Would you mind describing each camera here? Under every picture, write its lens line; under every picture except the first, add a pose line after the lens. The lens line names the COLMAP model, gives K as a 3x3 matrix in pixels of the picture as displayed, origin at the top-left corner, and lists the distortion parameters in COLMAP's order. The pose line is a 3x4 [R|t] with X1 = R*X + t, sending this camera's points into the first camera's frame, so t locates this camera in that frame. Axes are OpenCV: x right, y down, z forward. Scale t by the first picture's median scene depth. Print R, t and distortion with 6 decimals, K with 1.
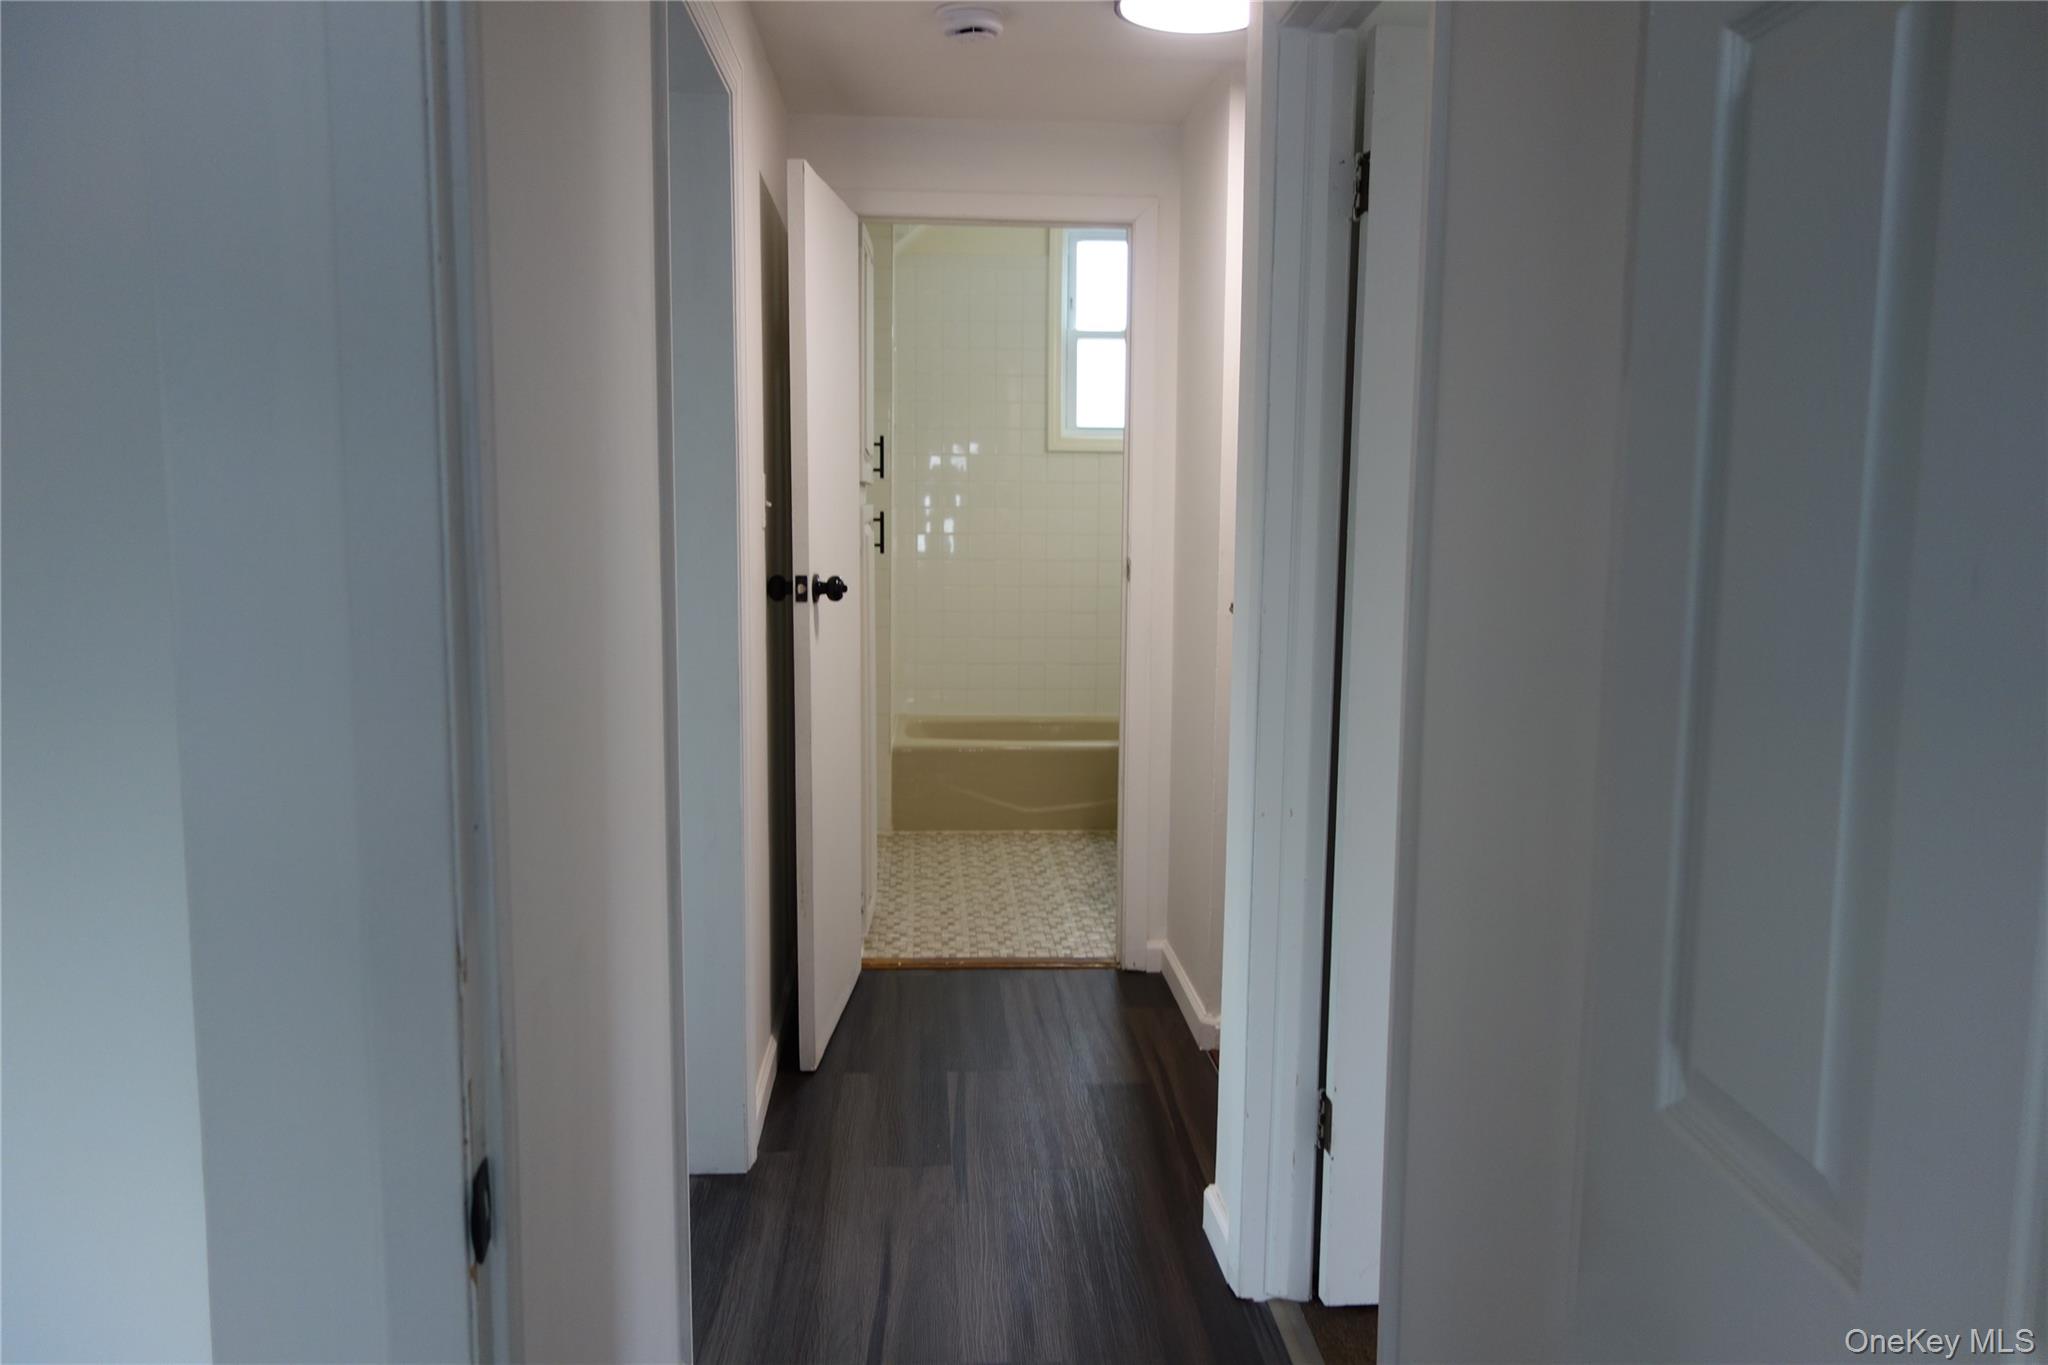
lens RADIAL K [[1617.9, 0, 1024.0], [0, 1617.9, 682.5], [0, 0, 1]] dist [0.006393, -0.005209]
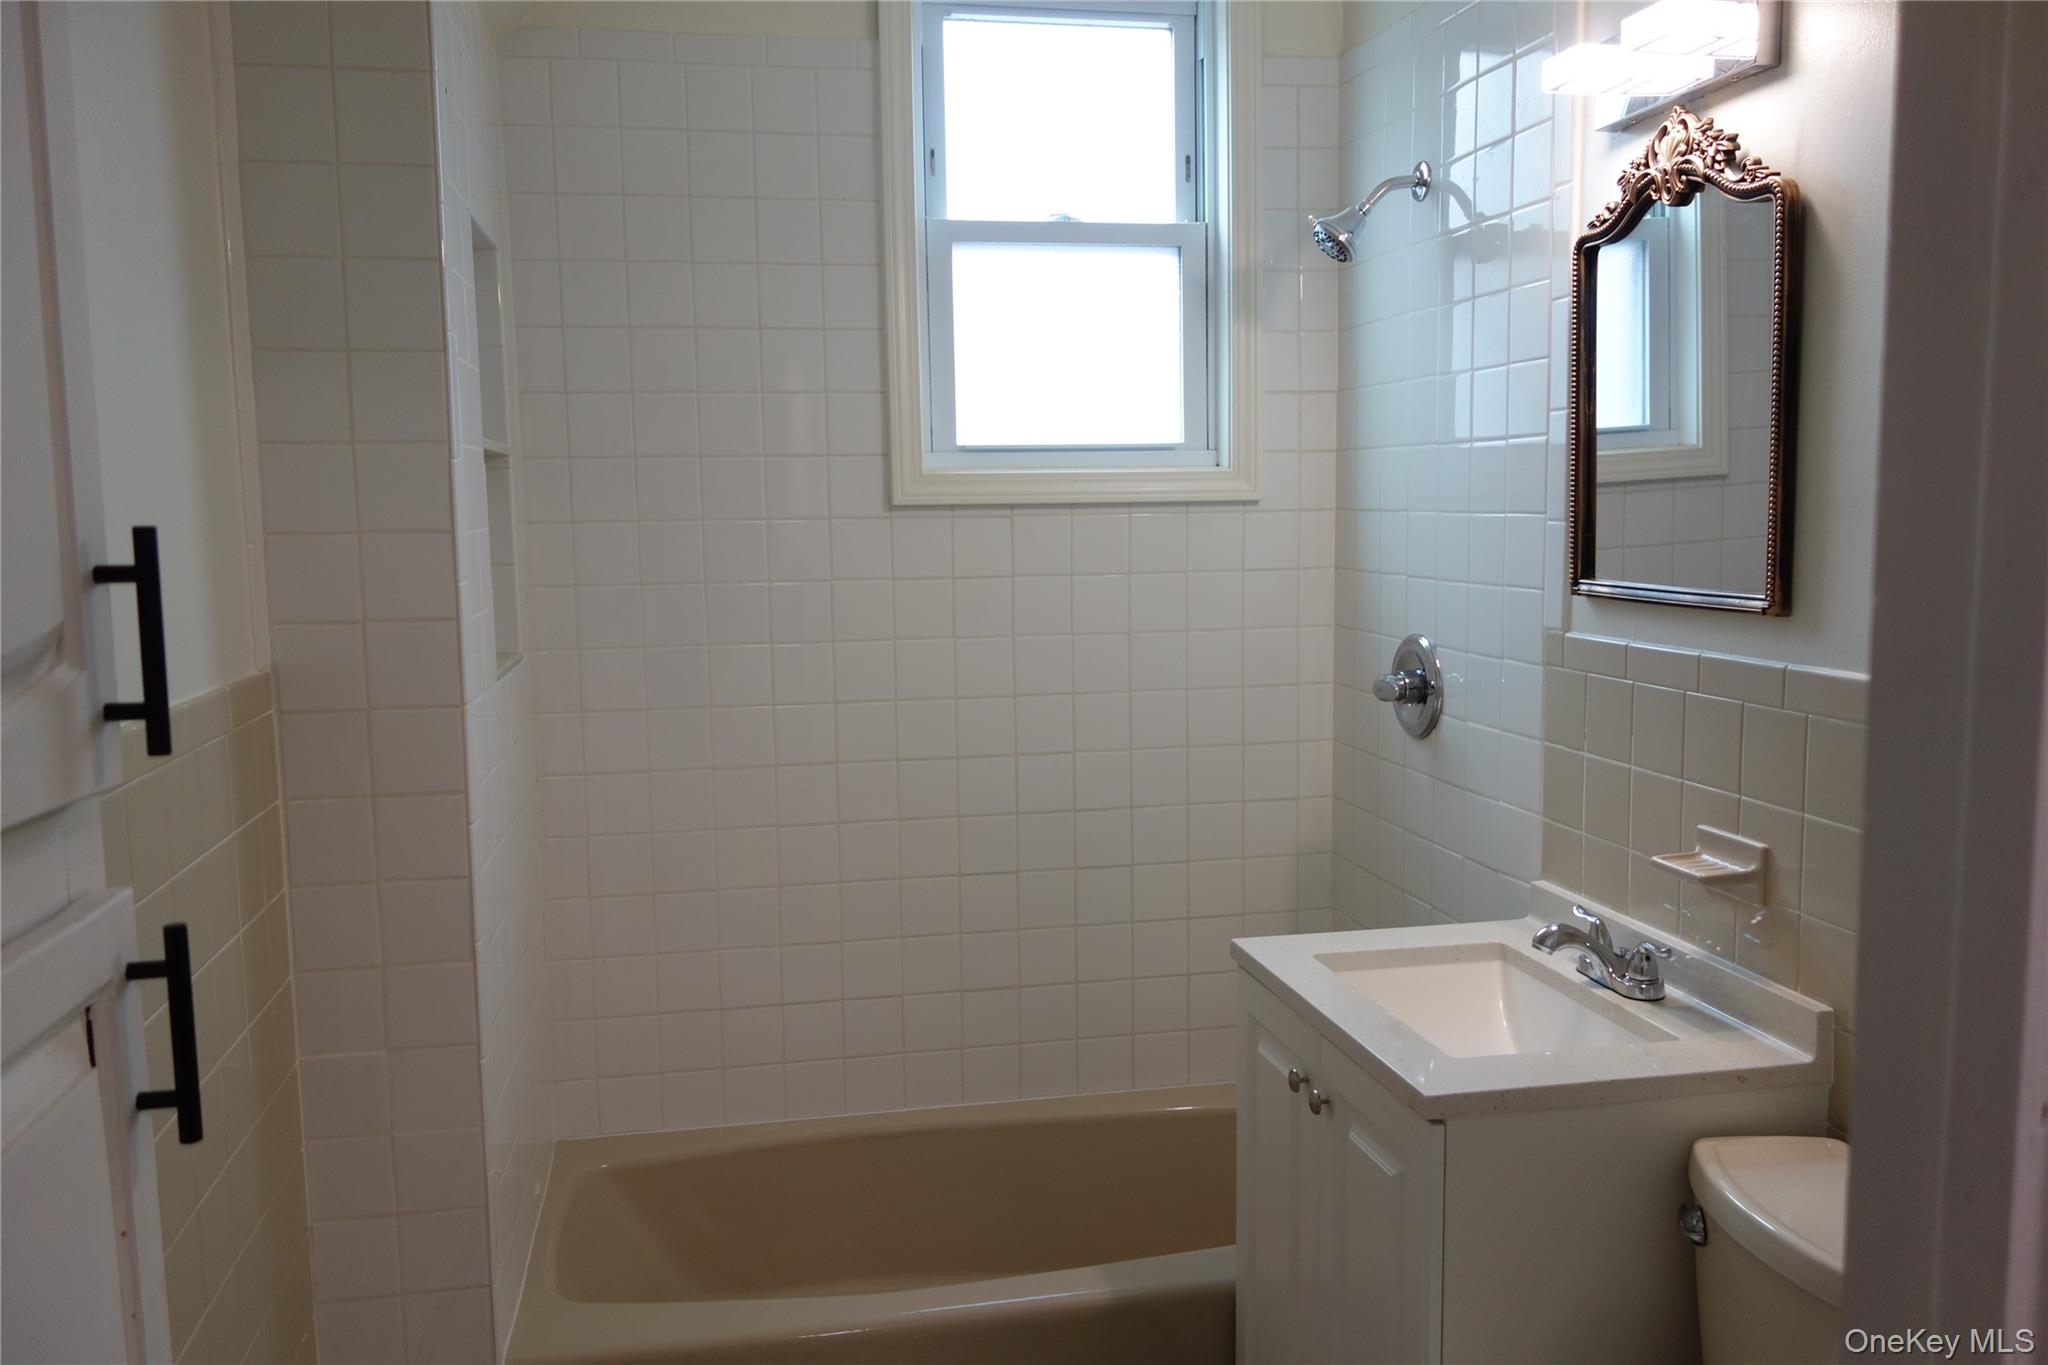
lens RADIAL K [[1617.9, 0, 1024.0], [0, 1617.9, 682.5], [0, 0, 1]] dist [0.006393, -0.005209]
pose [[0.989869, -0.040229, 0.136165, -0.016493], [0.041845, 0.999083, -0.009025, -0.137448], [-0.135677, 0.014632, 0.990645, 0.863950]]
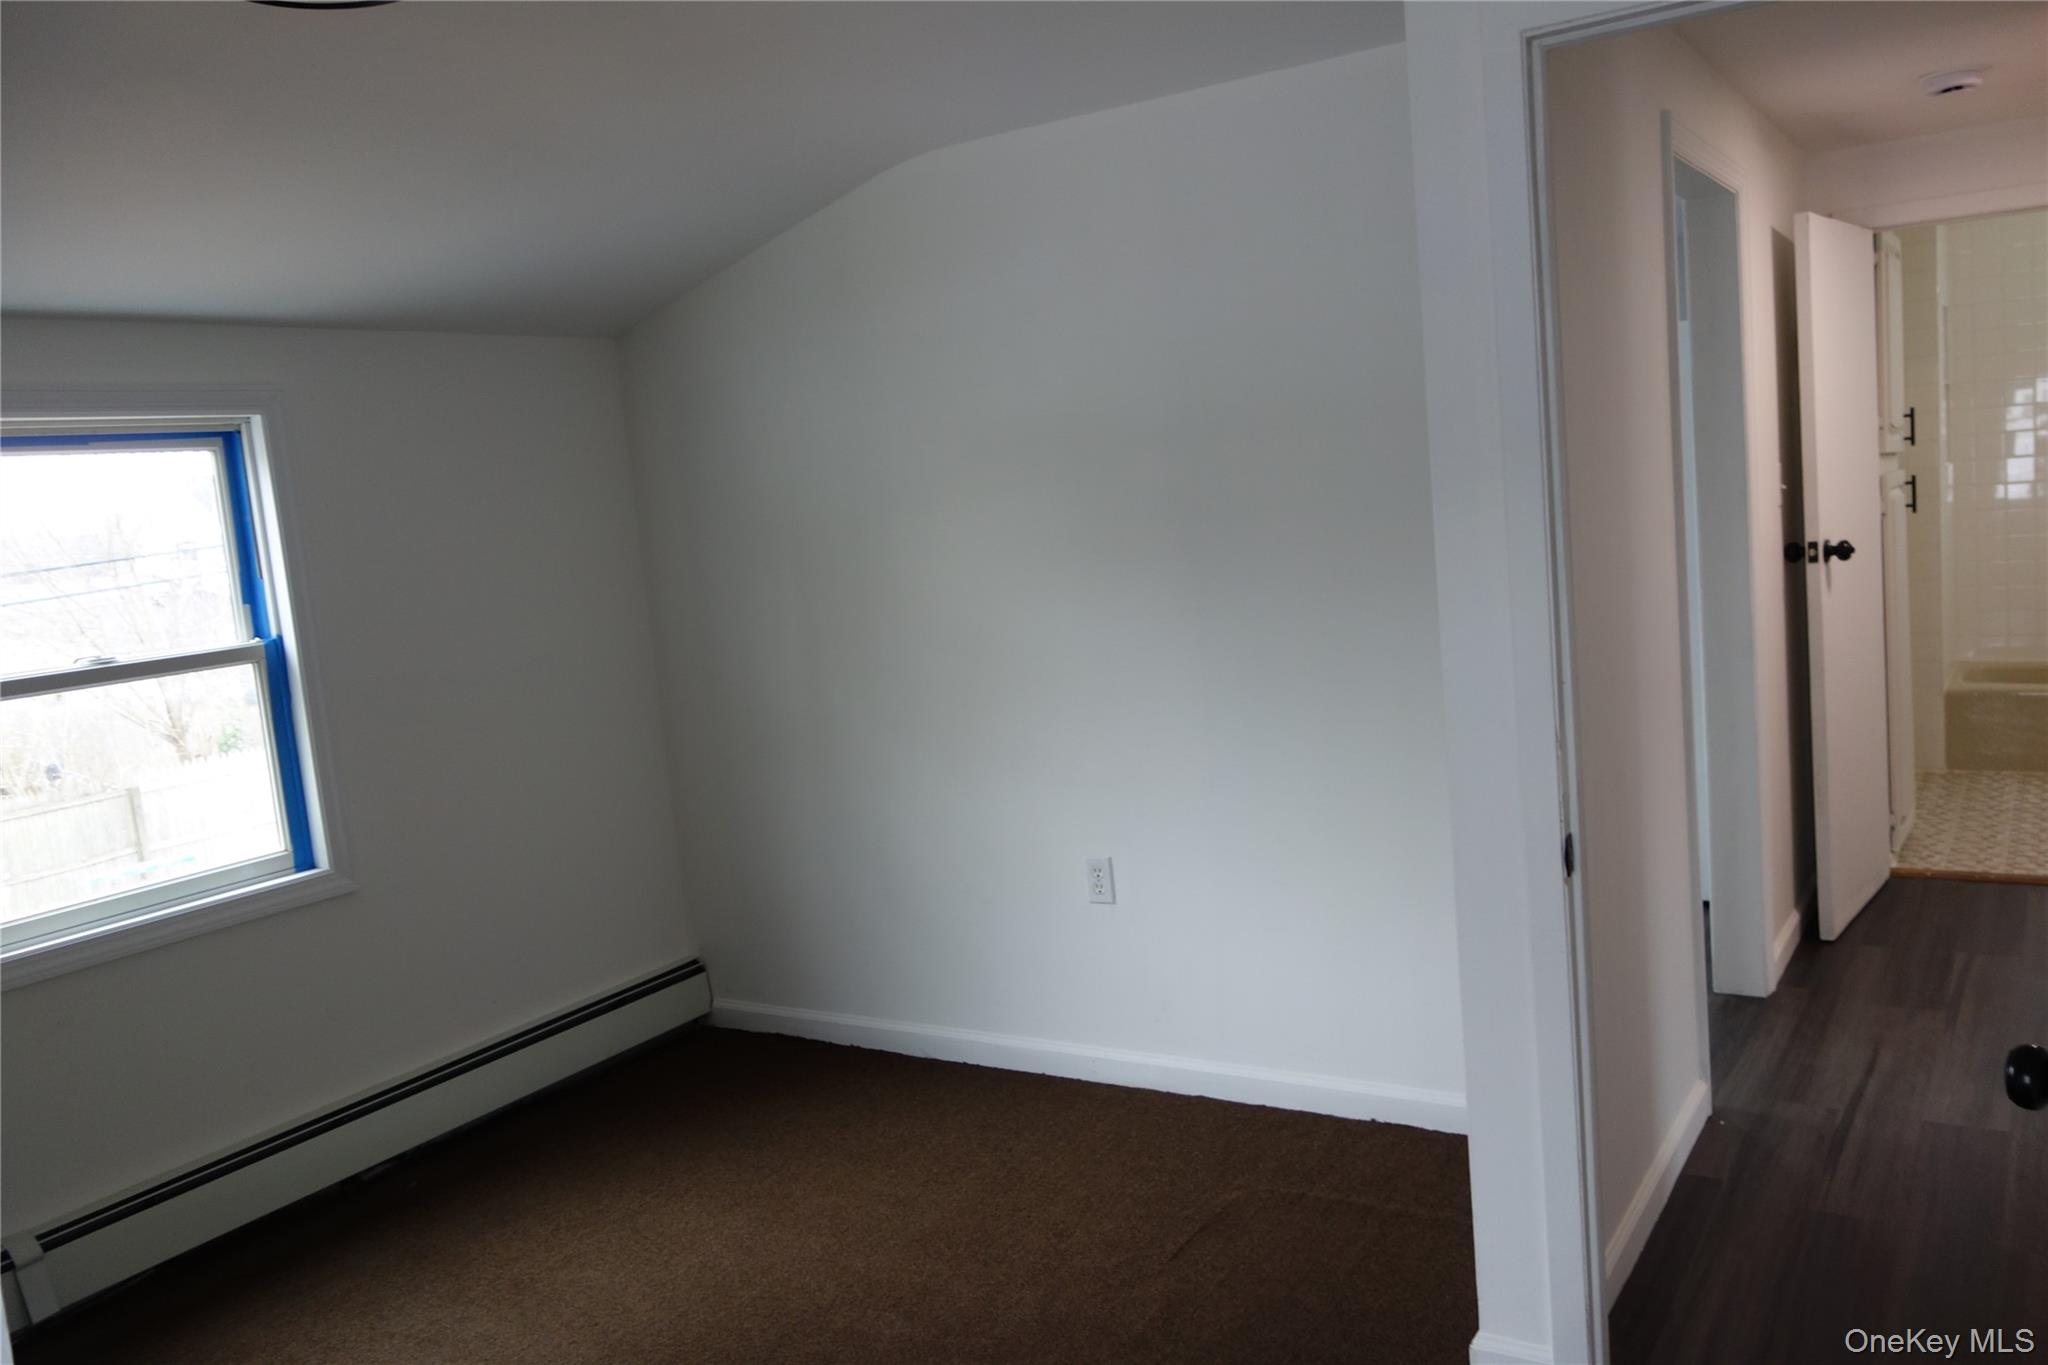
lens RADIAL K [[1617.9, 0, 1024.0], [0, 1617.9, 682.5], [0, 0, 1]] dist [0.006393, -0.005209]
pose [[0.802450, -0.008396, -0.596660, 0.092365], [0.020801, 0.999687, 0.013908, 0.009817], [0.596357, -0.023572, 0.802373, -0.288137]]
